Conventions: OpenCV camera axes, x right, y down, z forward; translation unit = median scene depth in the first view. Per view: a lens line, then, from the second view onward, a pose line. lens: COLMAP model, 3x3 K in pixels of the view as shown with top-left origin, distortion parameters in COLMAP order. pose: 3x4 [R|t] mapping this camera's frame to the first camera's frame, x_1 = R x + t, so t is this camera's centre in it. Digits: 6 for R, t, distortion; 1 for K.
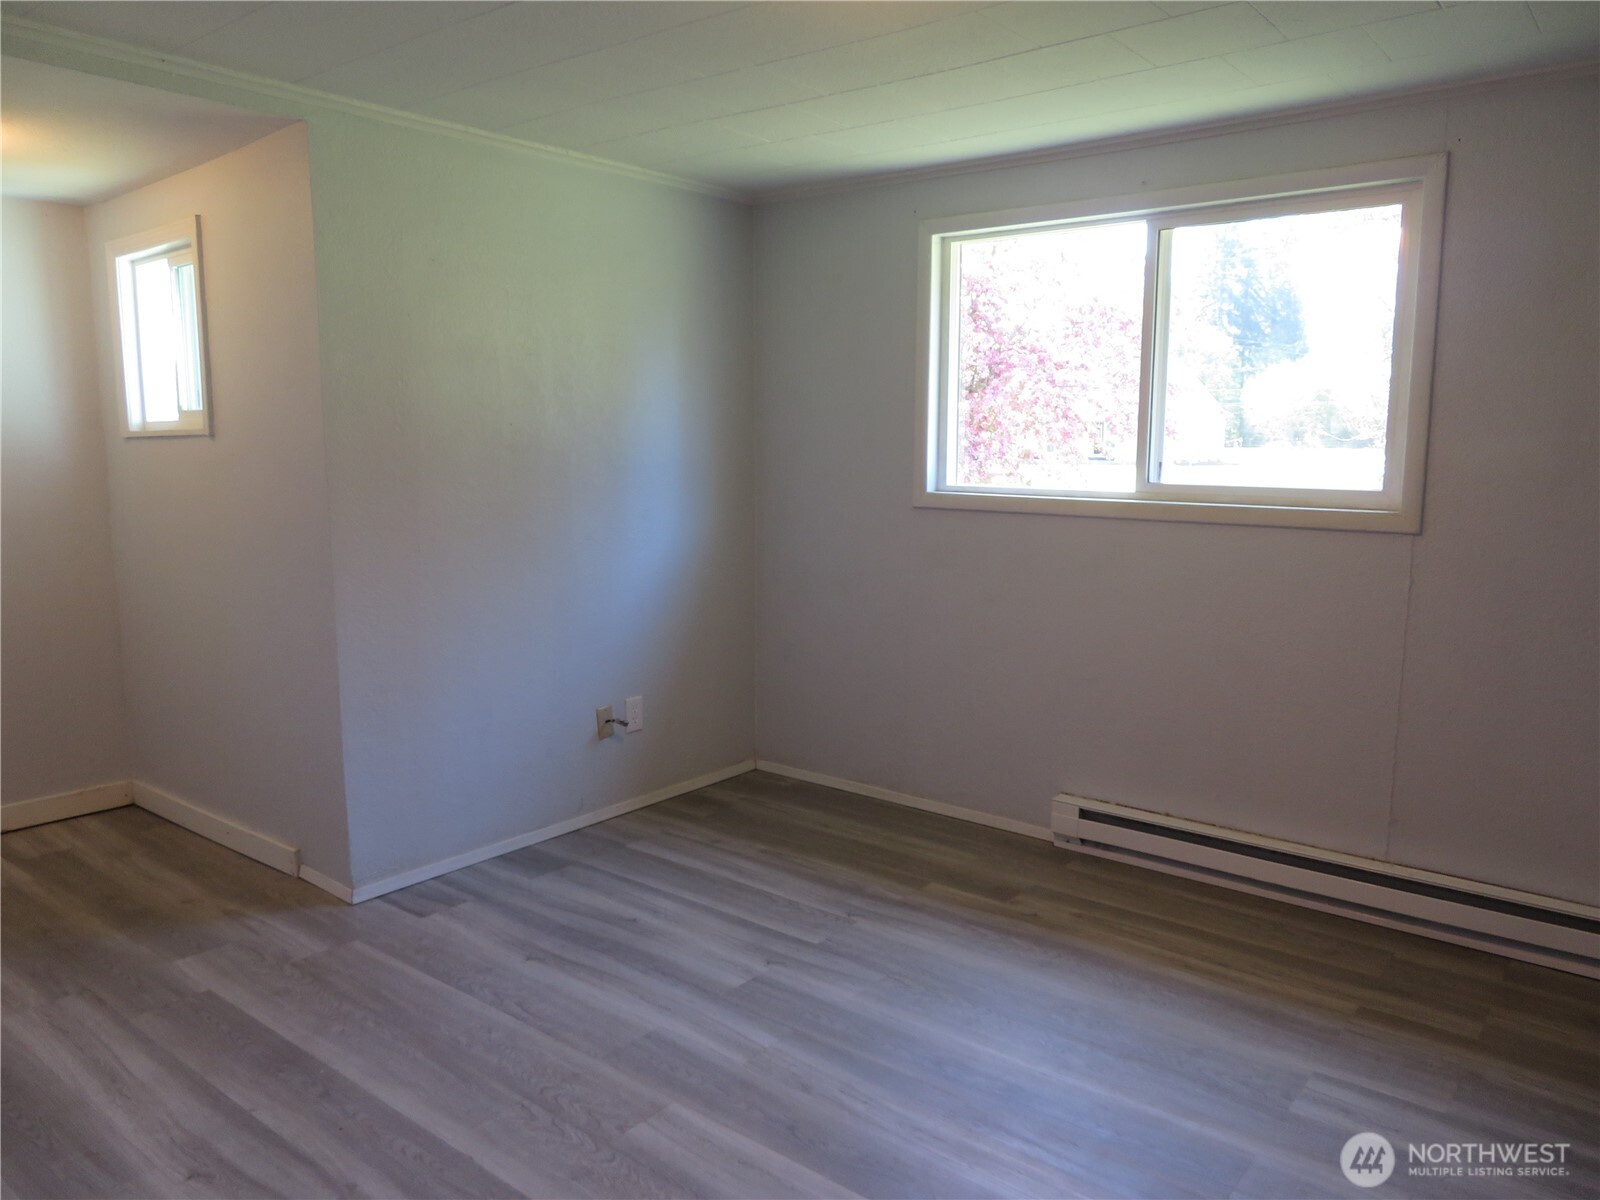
lens RADIAL K [[1152.3, 0, 800.0], [0, 1152.3, 600.0], [0, 0, 1]] dist [0.001294, 0.002199]
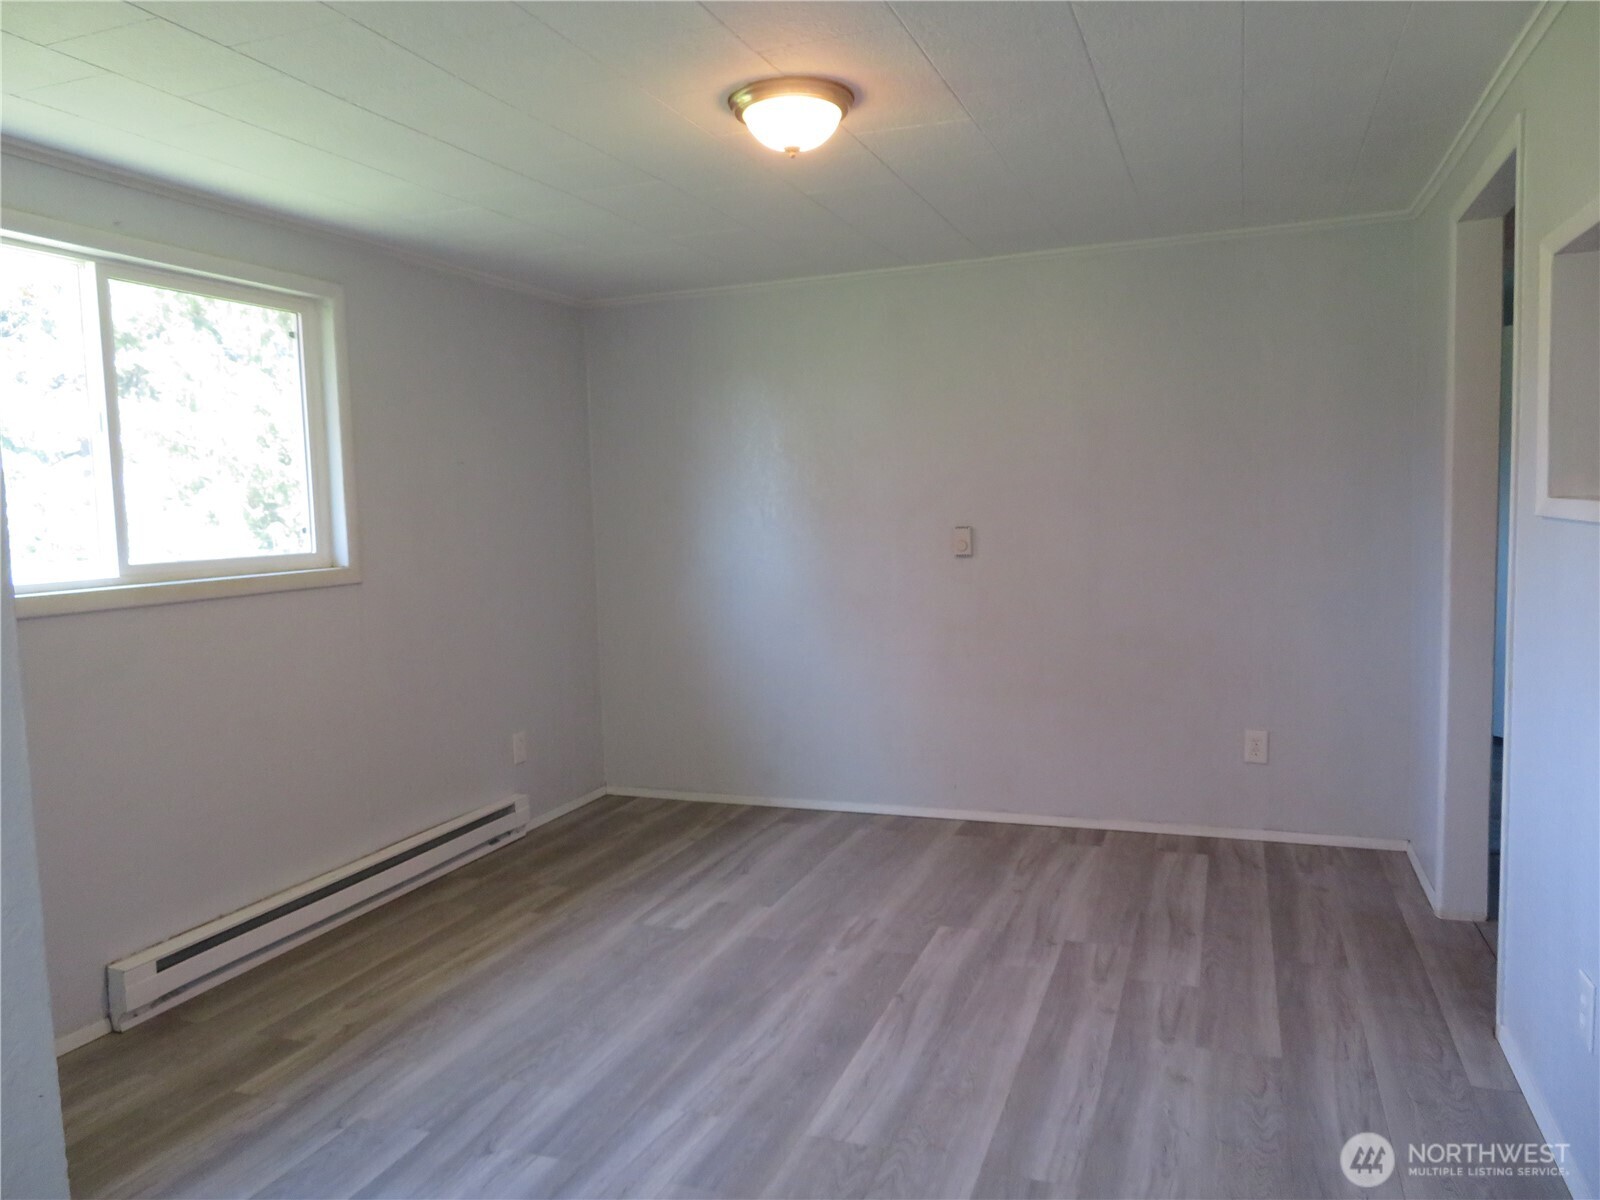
lens RADIAL K [[1152.3, 0, 800.0], [0, 1152.3, 600.0], [0, 0, 1]] dist [0.001294, 0.002199]
pose [[-0.314608, -0.078278, 0.945989, -0.783680], [0.157313, 0.978513, 0.133287, -0.129039], [-0.936095, 0.190750, -0.295533, 0.909527]]
